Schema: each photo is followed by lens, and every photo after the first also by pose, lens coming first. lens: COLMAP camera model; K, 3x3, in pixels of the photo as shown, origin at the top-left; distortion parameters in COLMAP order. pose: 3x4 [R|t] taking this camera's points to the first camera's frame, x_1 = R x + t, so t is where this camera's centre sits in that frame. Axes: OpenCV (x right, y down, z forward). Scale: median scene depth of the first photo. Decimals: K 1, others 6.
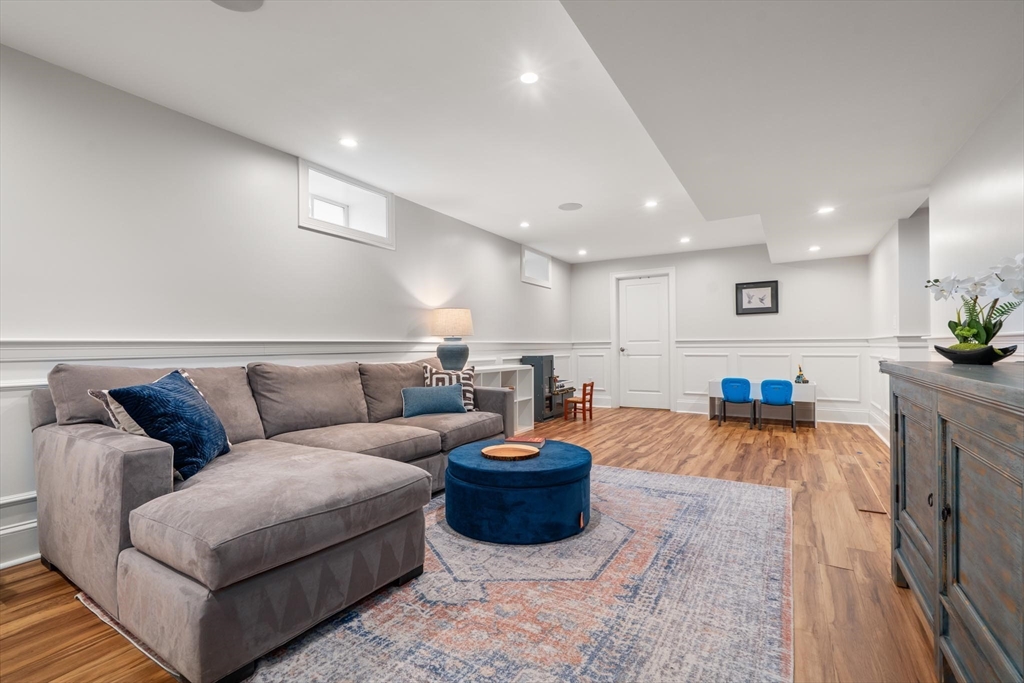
lens RADIAL K [[465.8, 0, 506.9], [0, 465.8, 342.2], [0, 0, 1]] dist [-0.004981, 0.002449]
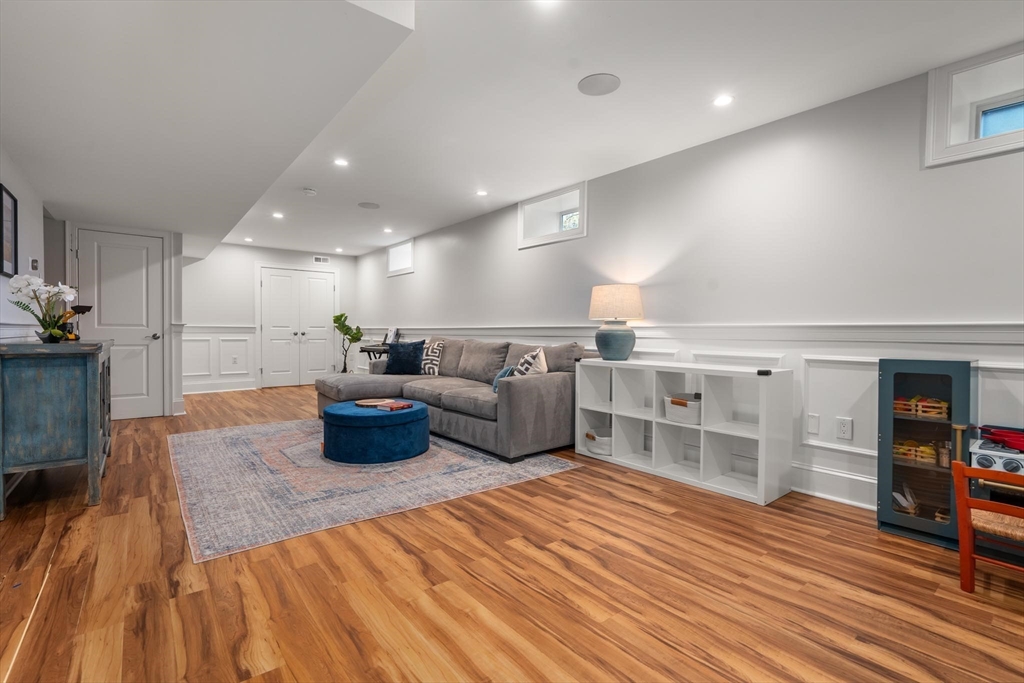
lens RADIAL K [[465.8, 0, 508.7], [0, 465.8, 339.0], [0, 0, 1]] dist [-0.004981, 0.002449]
pose [[-0.349235, 0.021140, -0.936797, 1.095899], [0.007177, 0.999777, 0.019886, 0.006864], [0.937008, 0.000221, -0.349309, 1.697024]]
